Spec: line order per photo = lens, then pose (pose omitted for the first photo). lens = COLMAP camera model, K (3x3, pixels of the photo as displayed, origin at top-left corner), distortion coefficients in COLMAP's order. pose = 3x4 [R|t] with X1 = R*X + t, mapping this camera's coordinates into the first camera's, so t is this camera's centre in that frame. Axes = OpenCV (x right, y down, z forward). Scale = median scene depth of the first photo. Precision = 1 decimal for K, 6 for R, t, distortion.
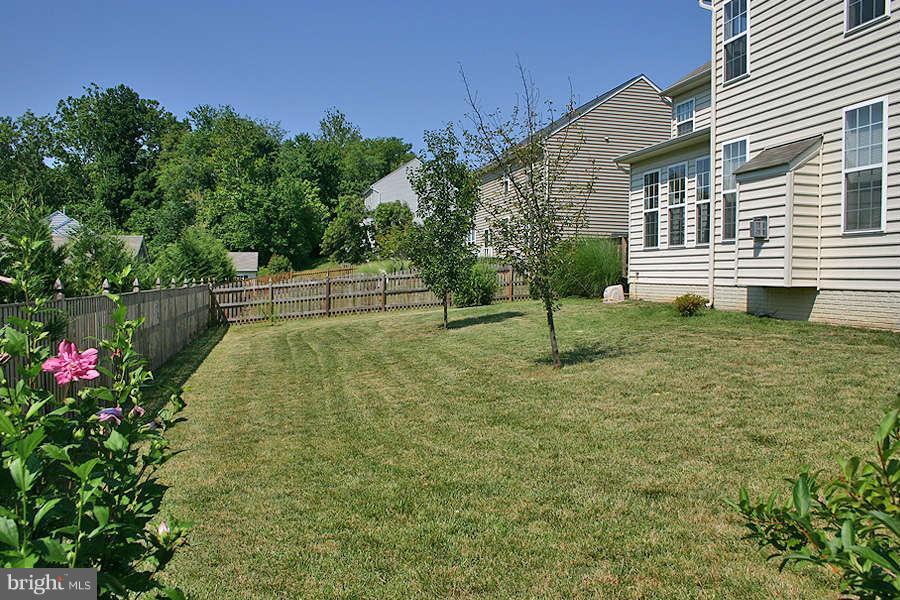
lens RADIAL K [[755.5, 0, 450.0], [0, 755.5, 300.0], [0, 0, 1]] dist [-0.138665, 0.124601]
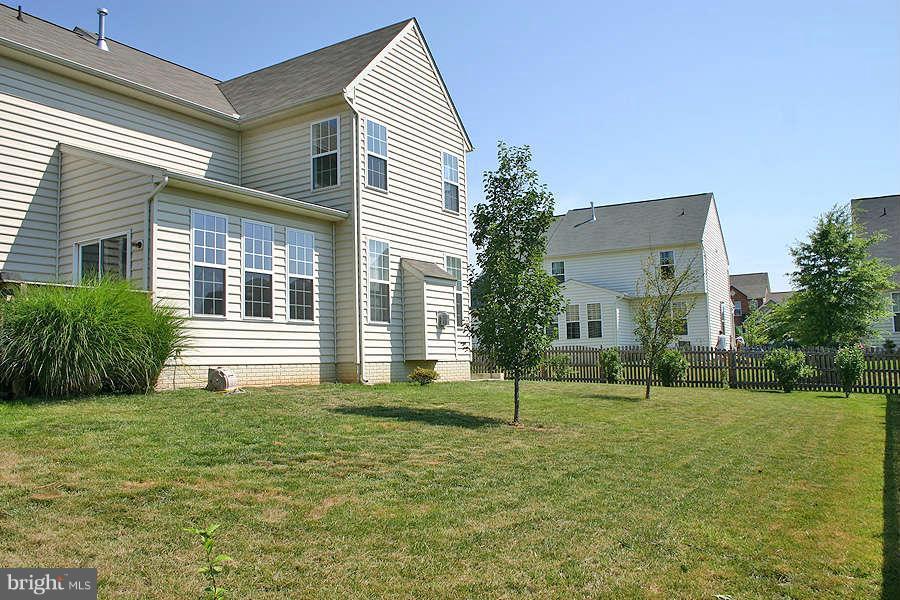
lens RADIAL K [[755.5, 0, 450.0], [0, 755.5, 300.0], [0, 0, 1]] dist [-0.138665, 0.124601]
pose [[-0.707622, 0.074497, 0.702653, -0.527175], [0.045648, 0.997169, -0.059752, -0.039372], [-0.705115, -0.010207, -0.709019, 1.724131]]
